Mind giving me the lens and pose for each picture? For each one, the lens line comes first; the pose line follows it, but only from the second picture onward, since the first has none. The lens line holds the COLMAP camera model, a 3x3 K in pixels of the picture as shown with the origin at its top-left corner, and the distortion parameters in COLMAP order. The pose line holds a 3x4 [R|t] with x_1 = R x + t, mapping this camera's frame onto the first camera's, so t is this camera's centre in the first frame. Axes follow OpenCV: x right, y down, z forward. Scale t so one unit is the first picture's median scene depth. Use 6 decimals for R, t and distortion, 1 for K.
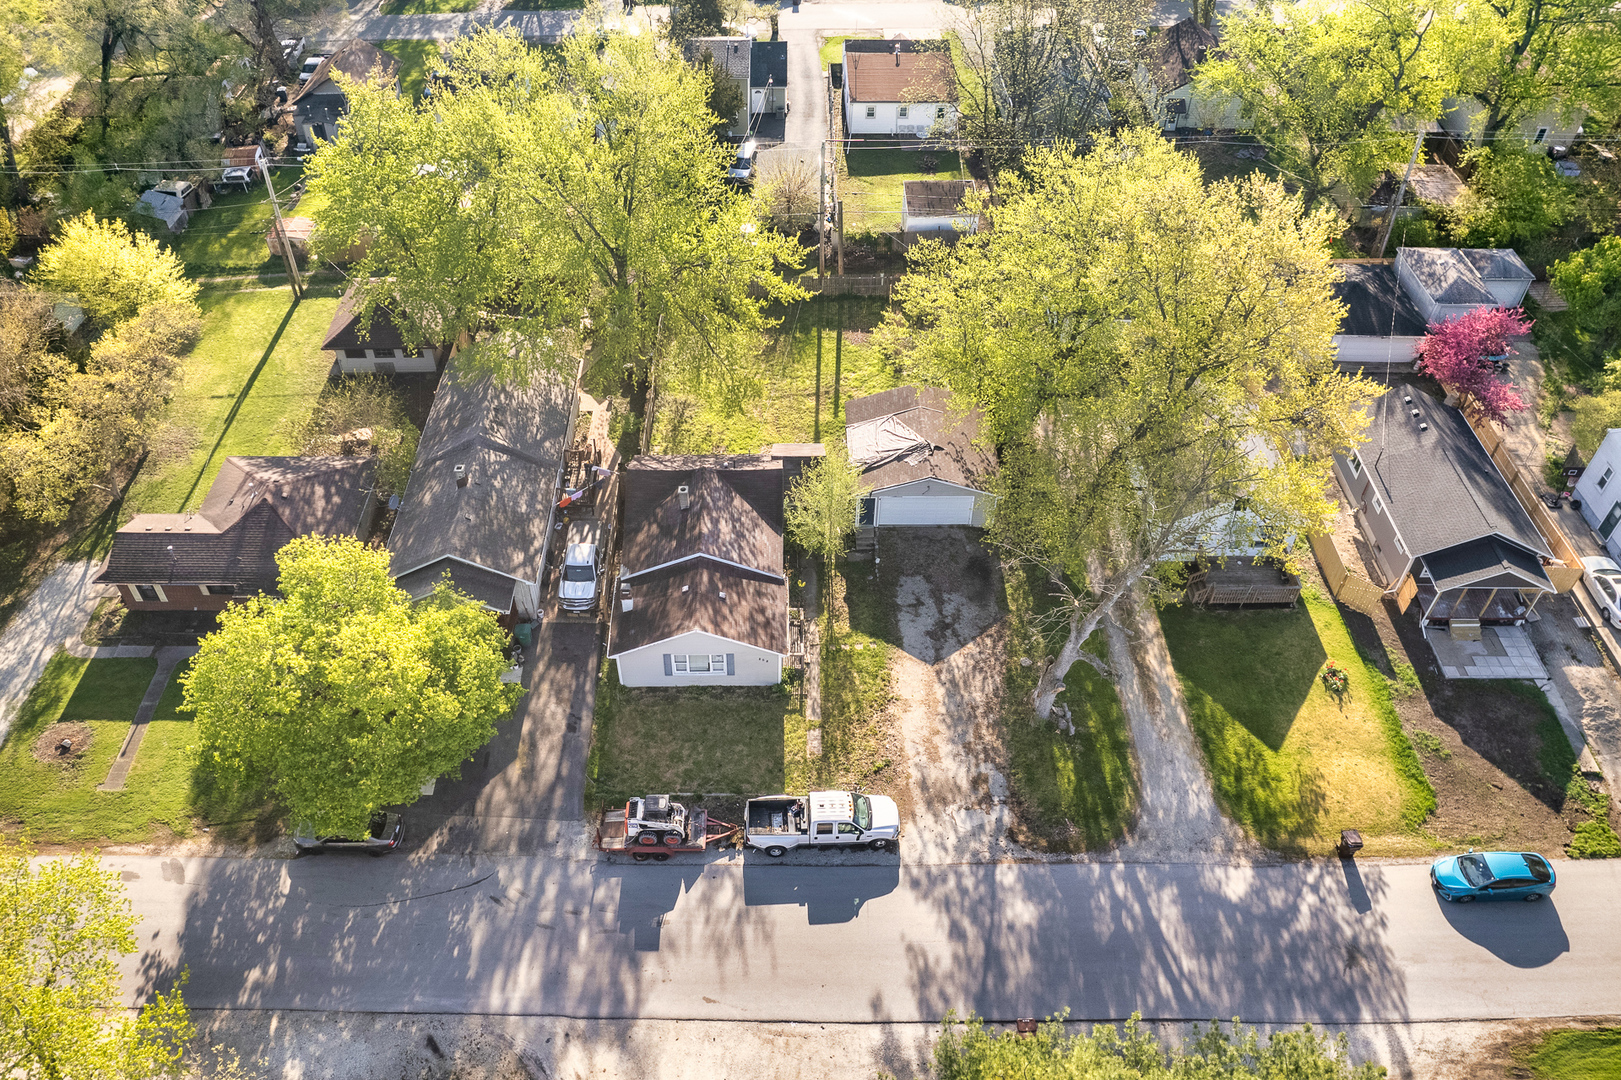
lens RADIAL K [[997.9, 0, 789.8], [0, 997.9, 571.9], [0, 0, 1]] dist [-0.003375, 0.000928]
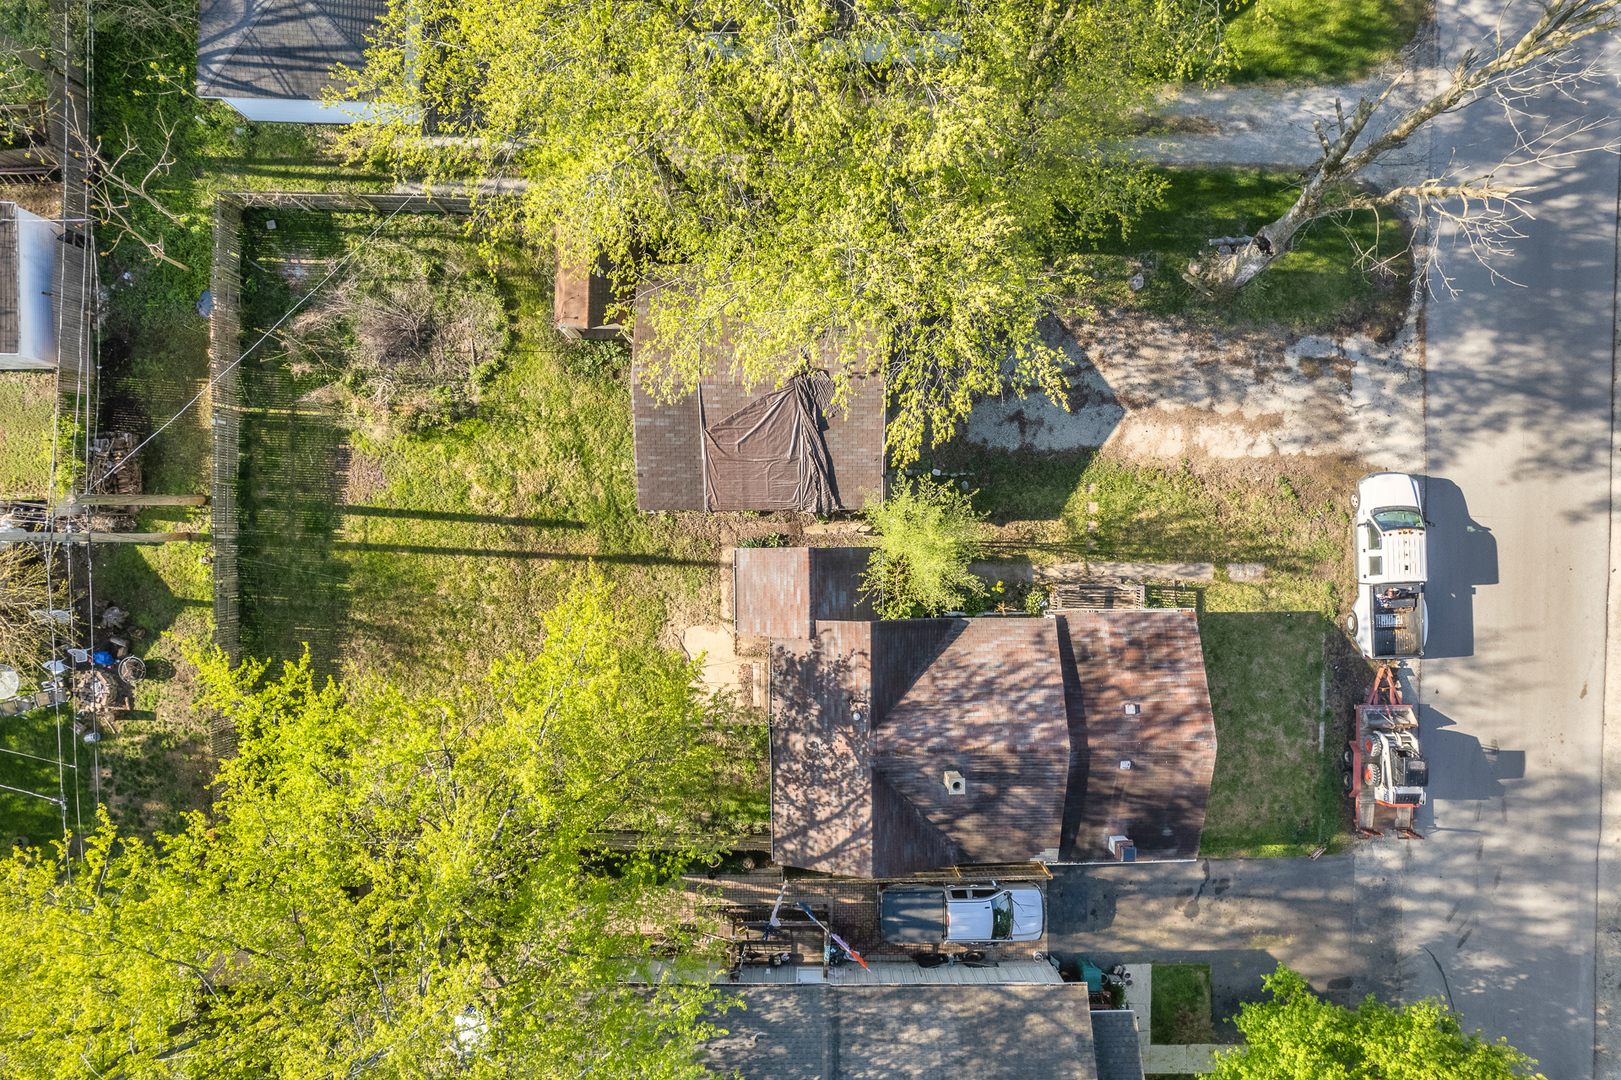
lens RADIAL K [[997.9, 0, 789.8], [0, 997.9, 571.9], [0, 0, 1]] dist [-0.003375, 0.000928]
pose [[0.007254, -0.999972, -0.002000, 0.026810], [0.763235, 0.004244, 0.646106, -0.572488], [-0.646080, -0.006213, 0.763245, 0.607220]]
